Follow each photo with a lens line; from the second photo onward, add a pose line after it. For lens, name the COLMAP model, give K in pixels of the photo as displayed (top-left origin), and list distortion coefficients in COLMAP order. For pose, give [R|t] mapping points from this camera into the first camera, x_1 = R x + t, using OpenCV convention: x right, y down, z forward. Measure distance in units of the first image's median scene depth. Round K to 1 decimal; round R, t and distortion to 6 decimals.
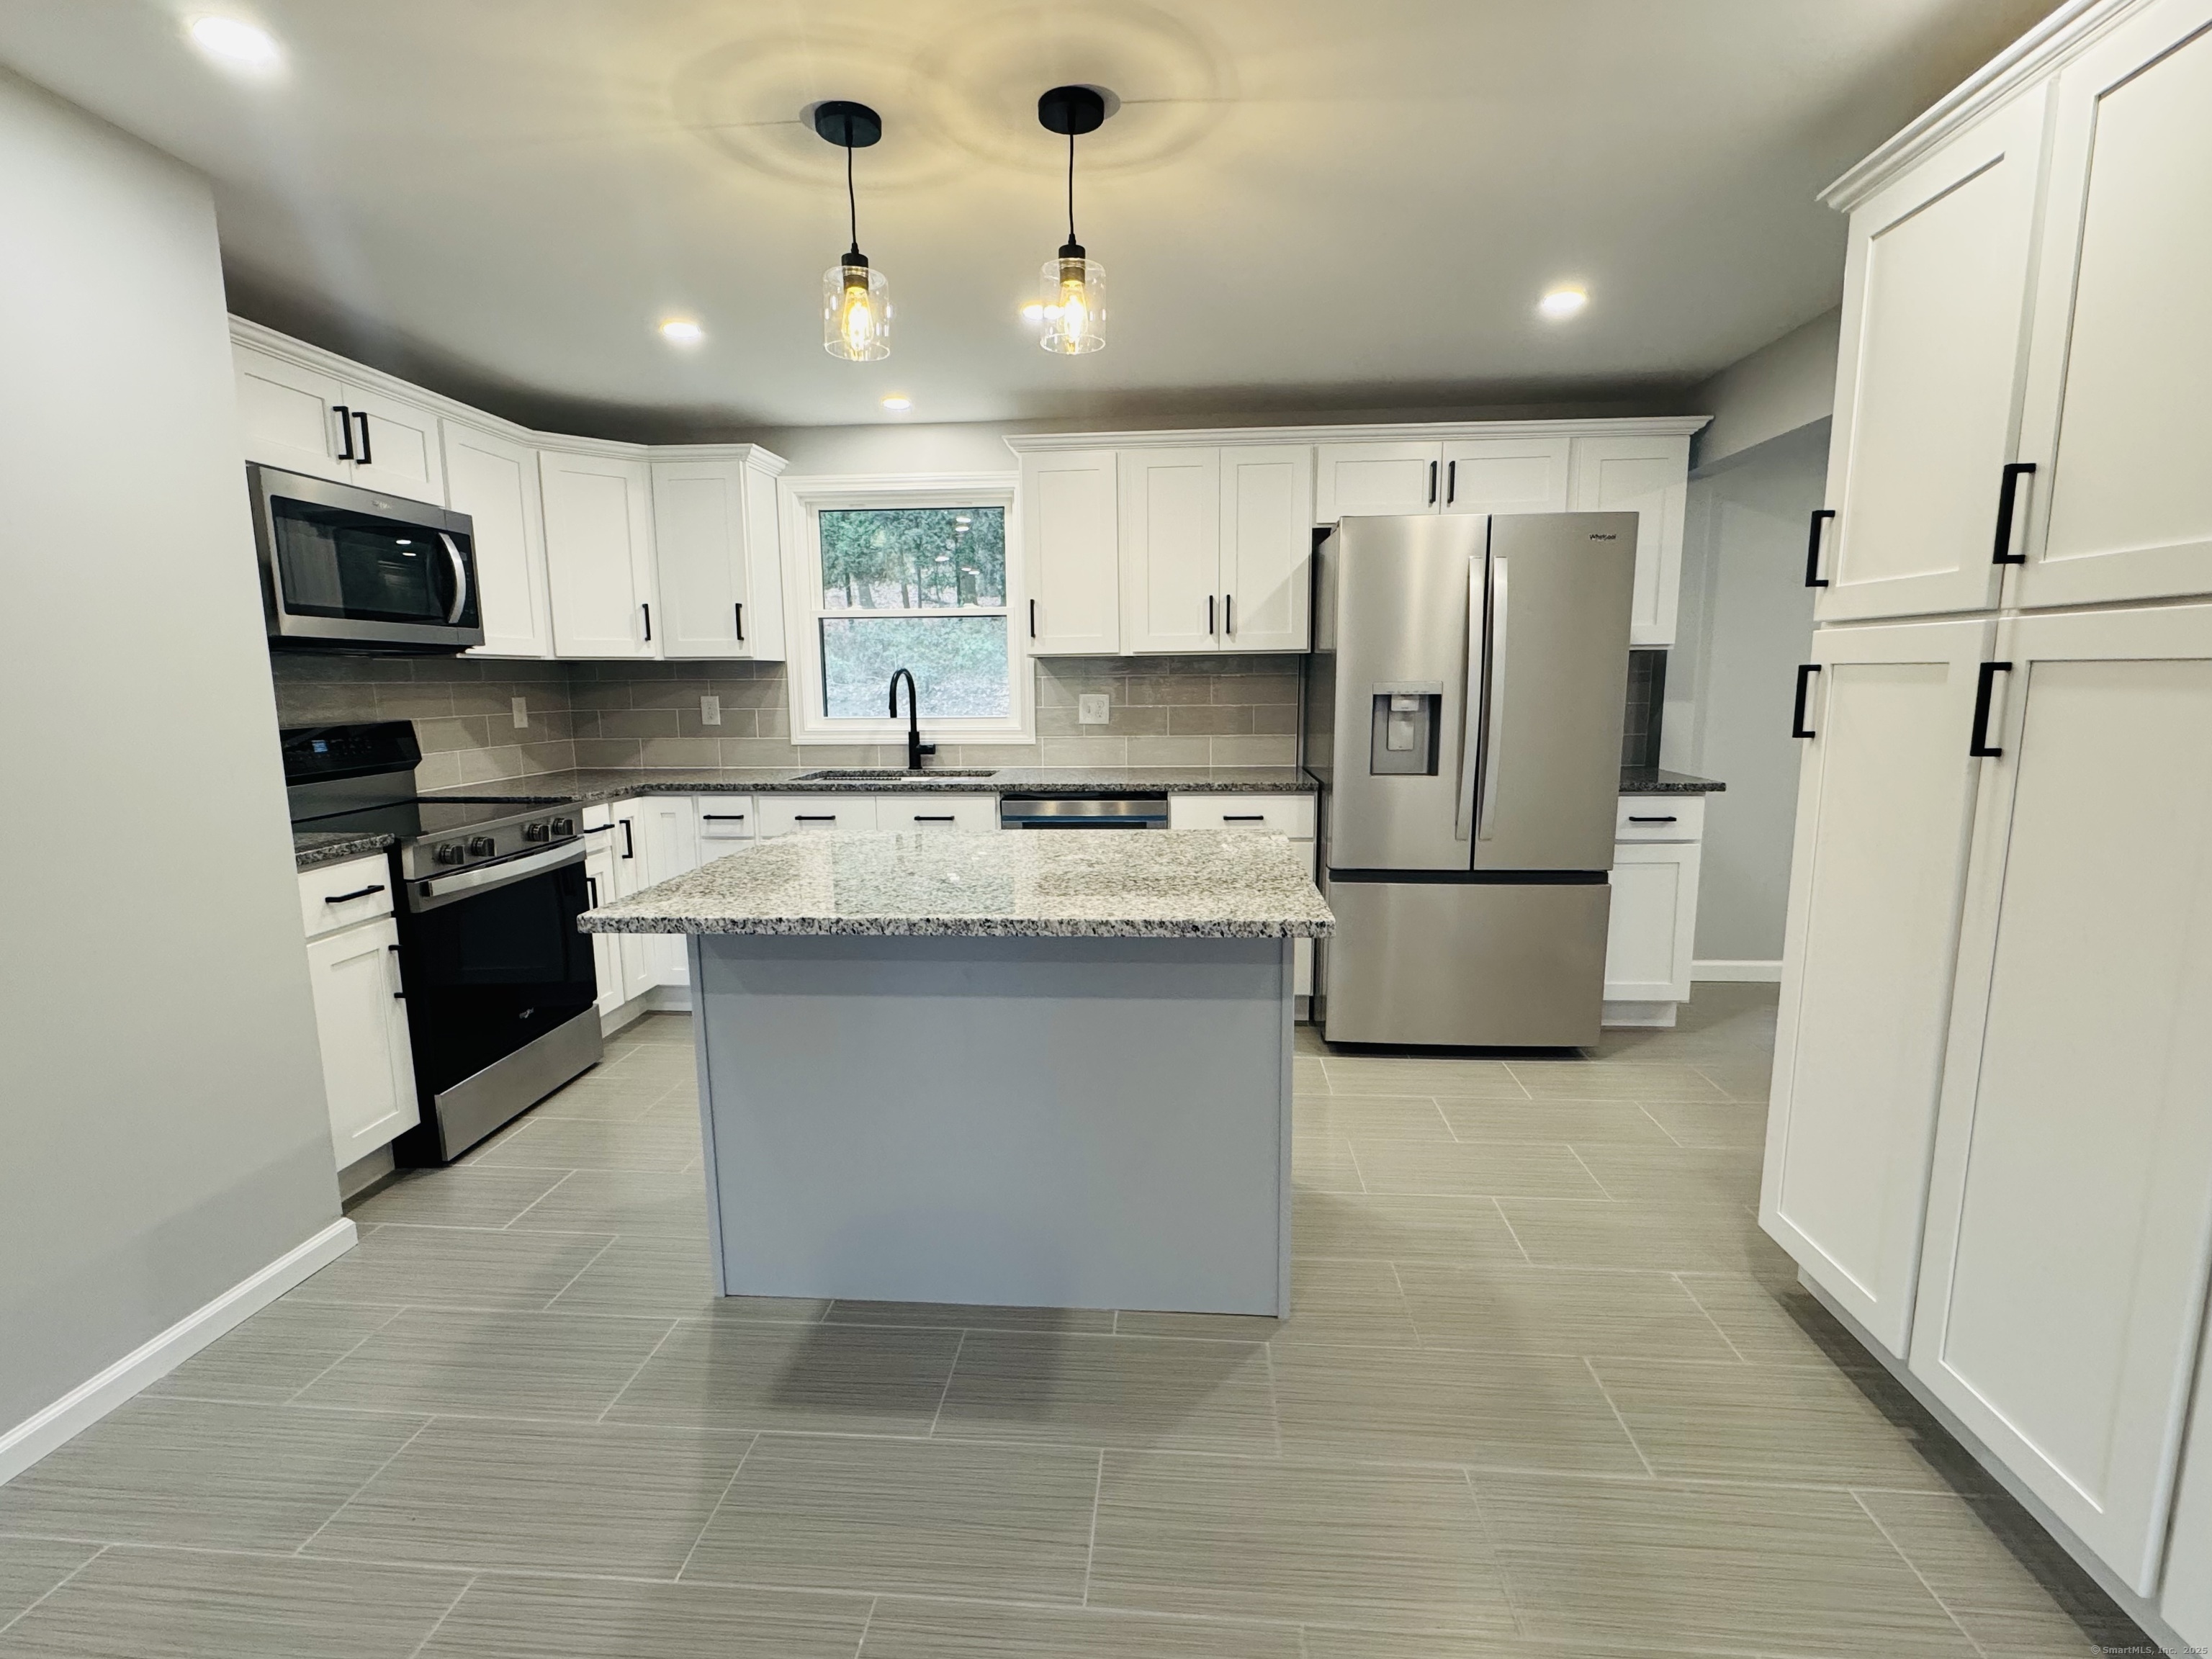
lens RADIAL K [[1017.8, 0, 1100.3], [0, 1017.8, 829.7], [0, 0, 1]] dist [-0.002253, -0.000933]
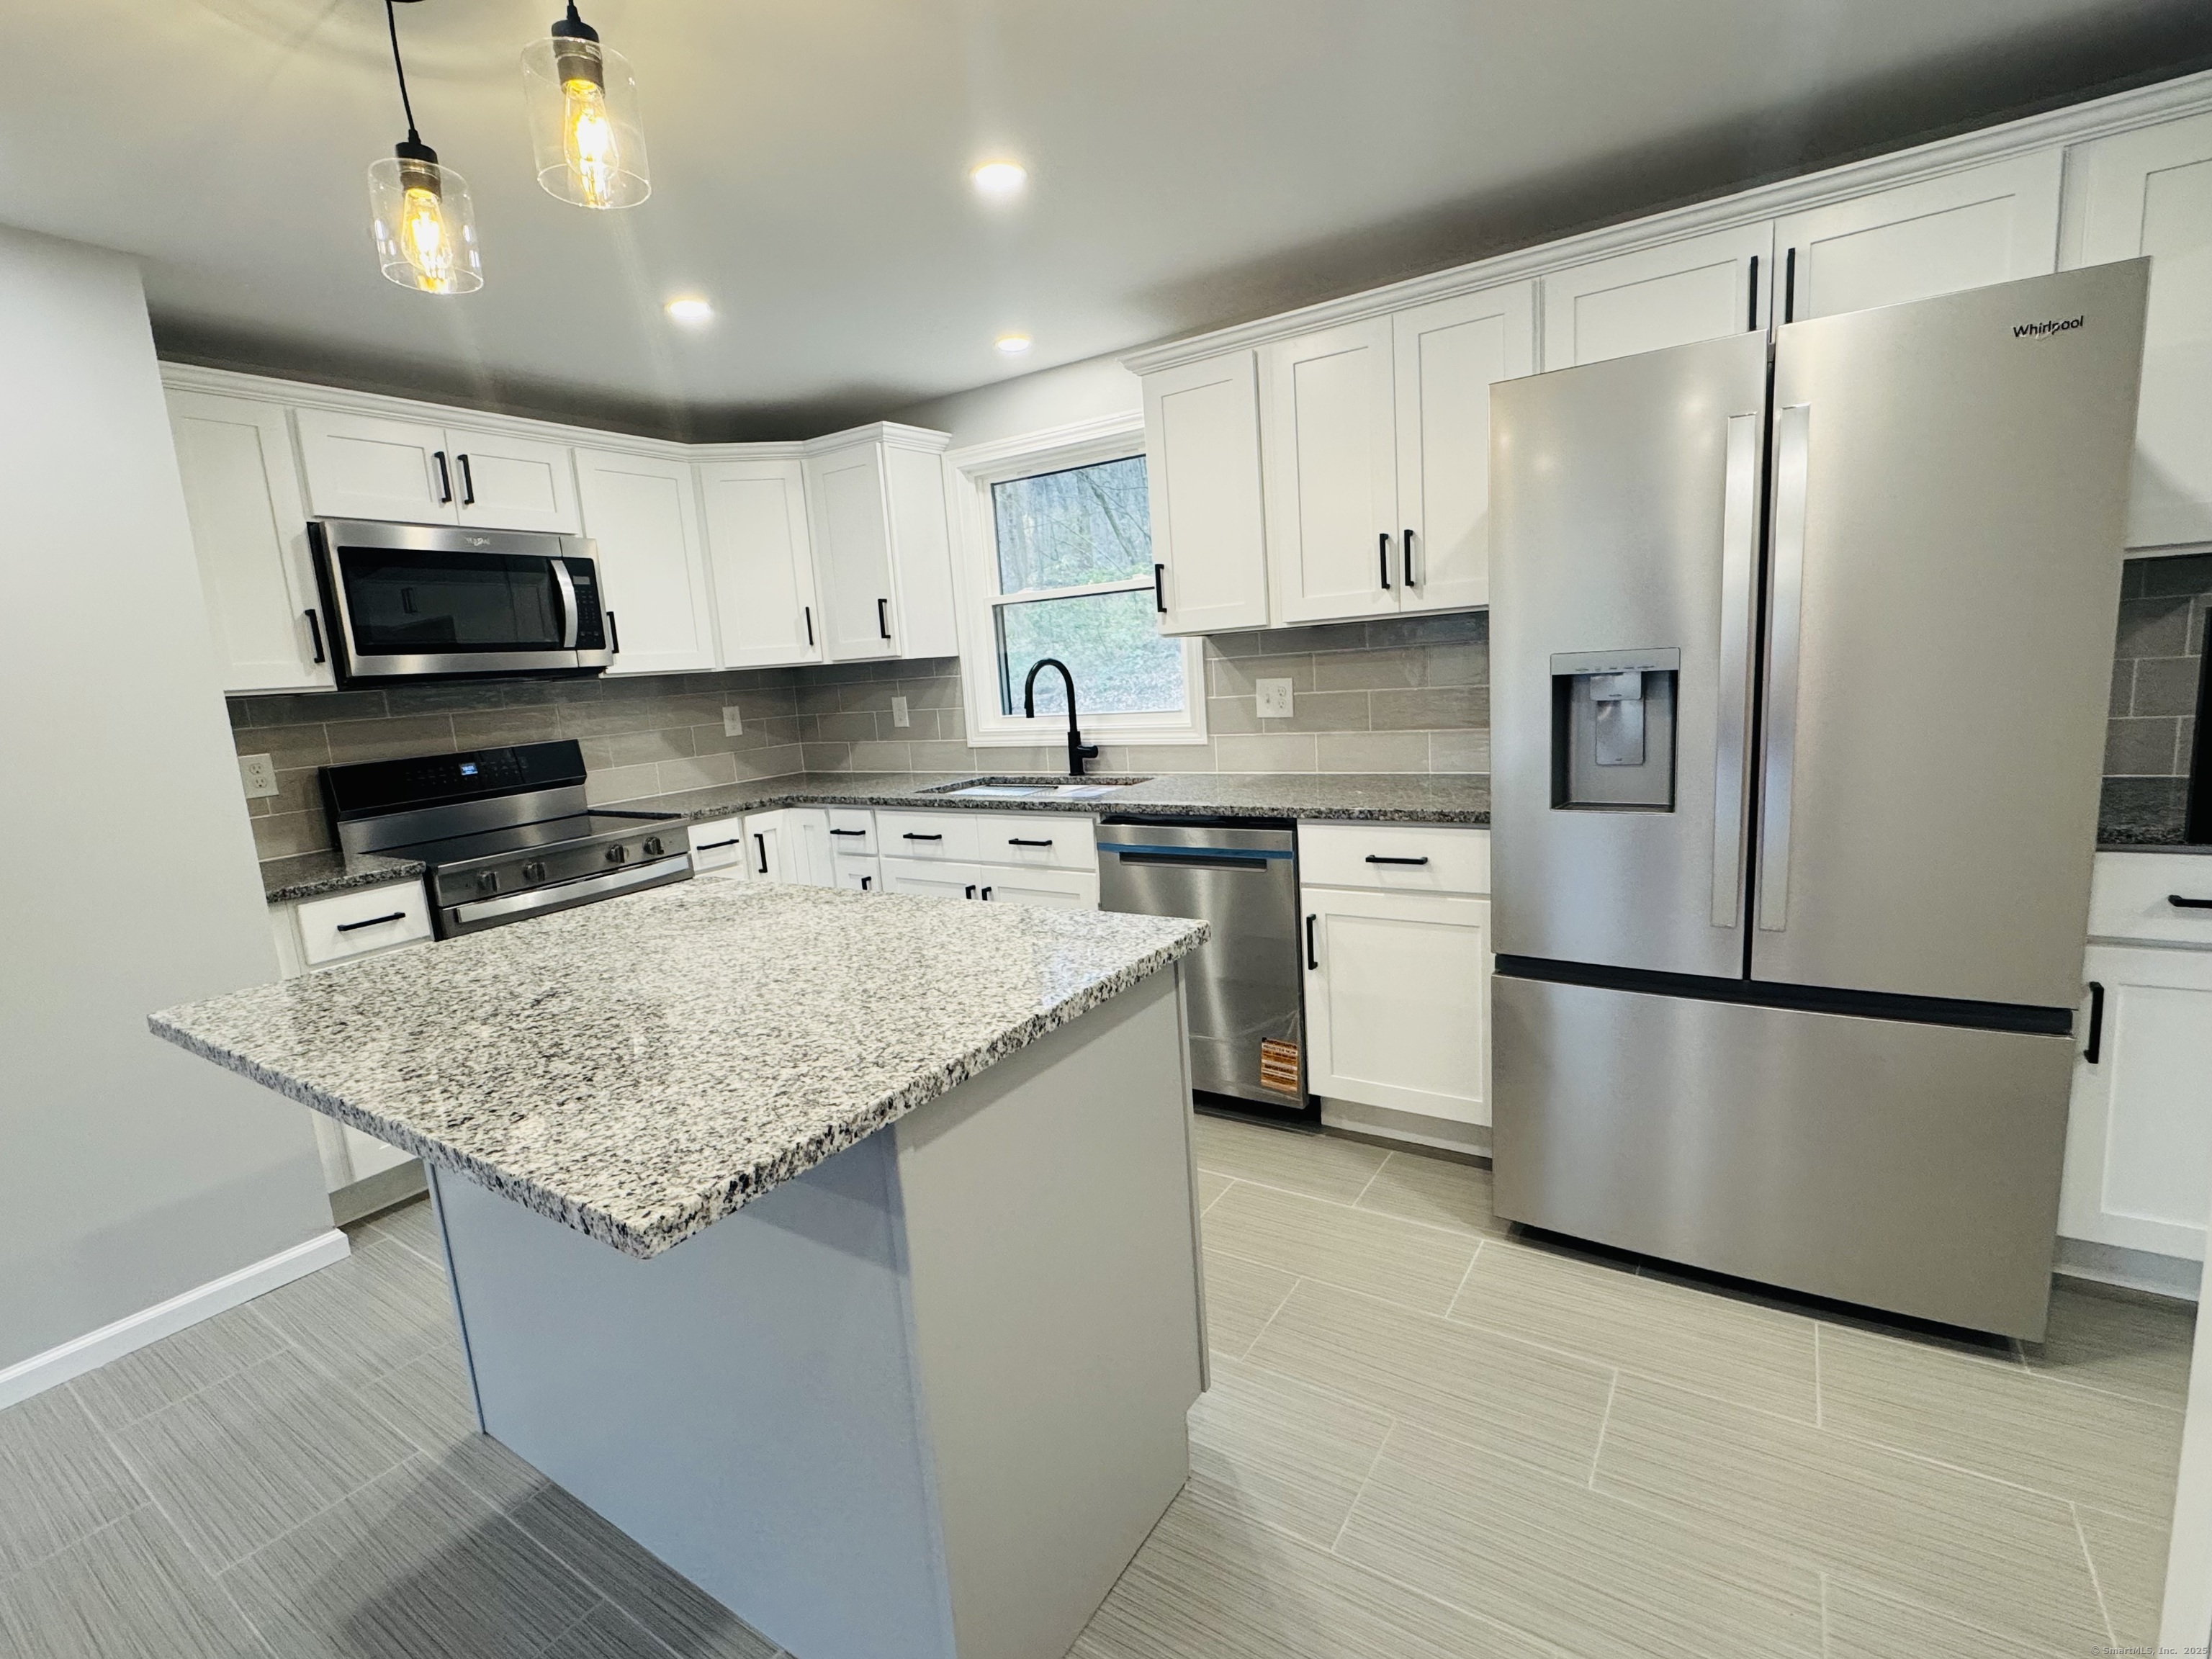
lens RADIAL K [[1017.8, 0, 1104.8], [0, 1017.8, 823.1], [0, 0, 1]] dist [-0.002253, -0.000933]
pose [[0.872948, 0.026134, -0.487112, 0.288679], [-0.011563, 0.999392, 0.032897, -0.053985], [0.487676, -0.023085, 0.872719, 0.300425]]
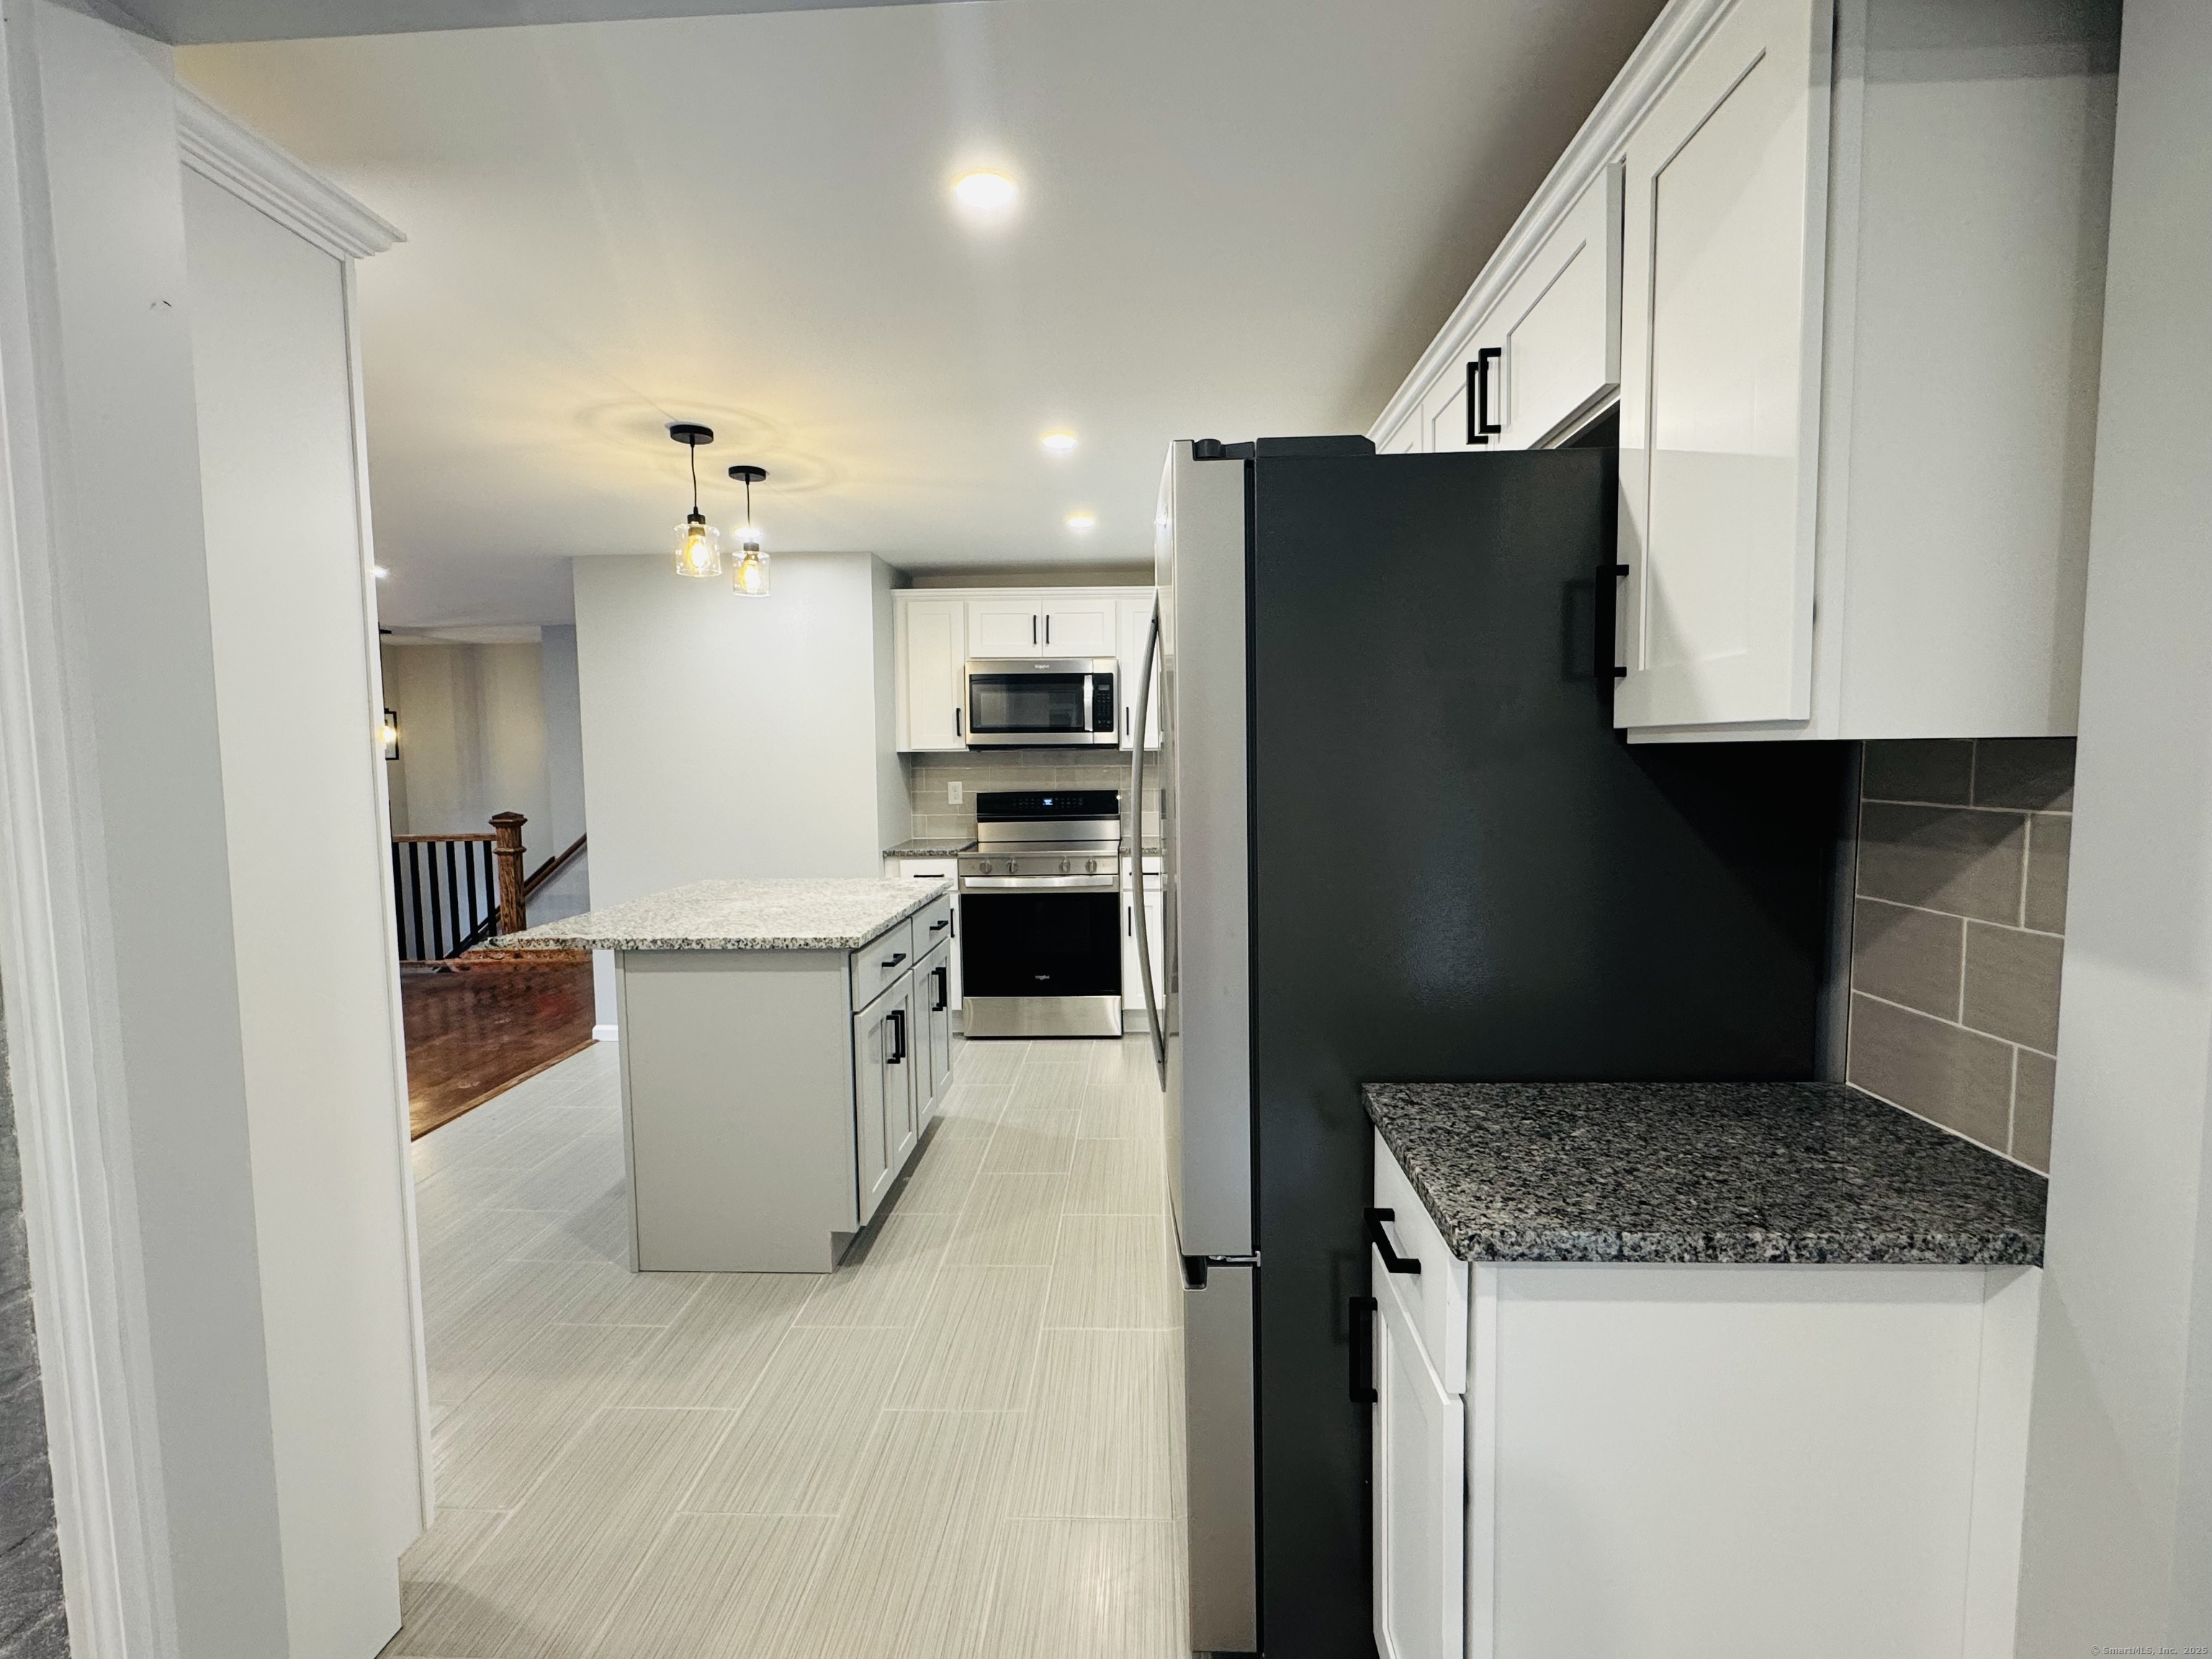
lens RADIAL K [[1017.8, 0, 1104.5], [0, 1017.8, 828.2], [0, 0, 1]] dist [-0.002253, -0.000933]
pose [[0.037475, 0.083225, -0.995826, 0.809712], [-0.138369, 0.987359, 0.077310, -0.149169], [0.989671, 0.134895, 0.048517, 0.808835]]
